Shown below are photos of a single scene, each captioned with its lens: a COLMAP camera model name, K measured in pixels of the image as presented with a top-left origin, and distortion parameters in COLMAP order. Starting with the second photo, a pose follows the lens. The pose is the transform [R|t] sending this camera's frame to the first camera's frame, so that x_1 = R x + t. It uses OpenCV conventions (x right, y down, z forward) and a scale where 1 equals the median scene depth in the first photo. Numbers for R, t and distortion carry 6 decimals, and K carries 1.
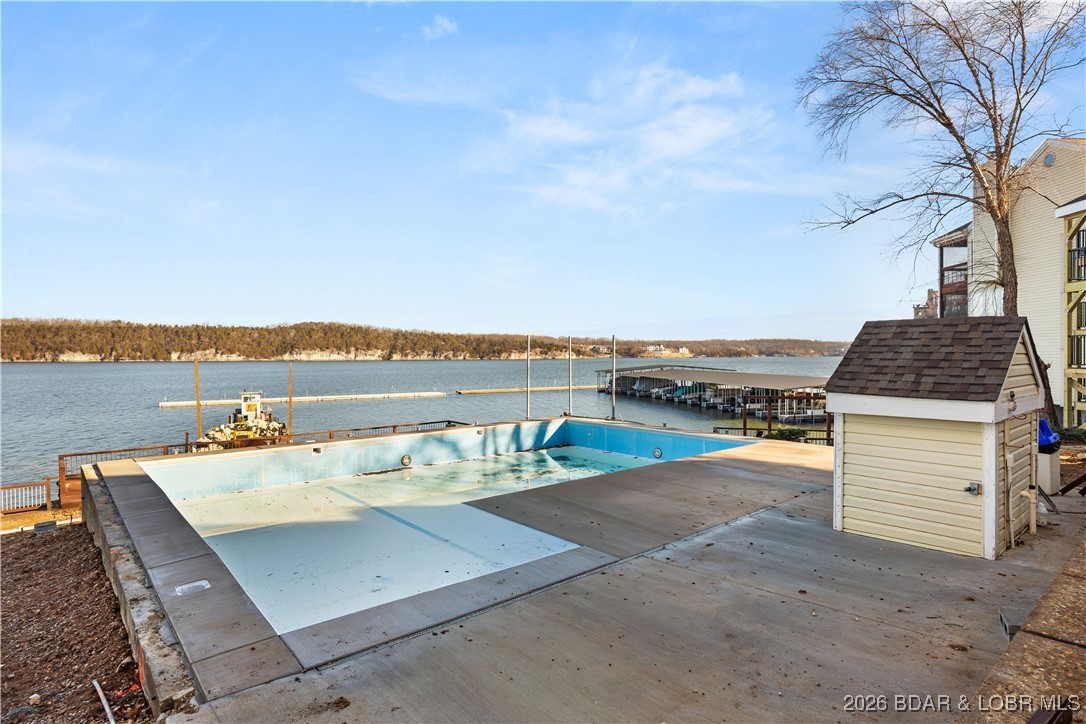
lens RADIAL K [[585.3, 0, 545.2], [0, 585.3, 360.4], [0, 0, 1]] dist [0.005149, 0.000765]
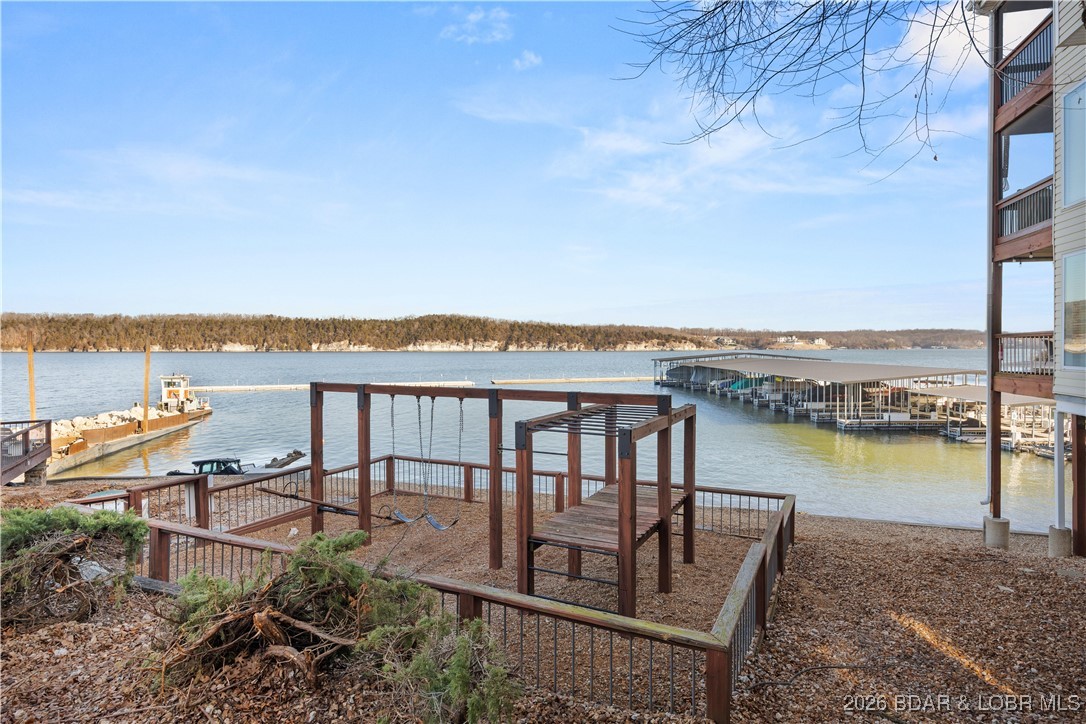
lens RADIAL K [[585.3, 0, 543.3], [0, 585.3, 353.0], [0, 0, 1]] dist [0.005149, 0.000765]
pose [[0.976375, 0.003790, -0.216048, 0.155749], [-0.003638, 0.999993, 0.001100, 0.011293], [0.216050, -0.000288, 0.976382, 0.184565]]
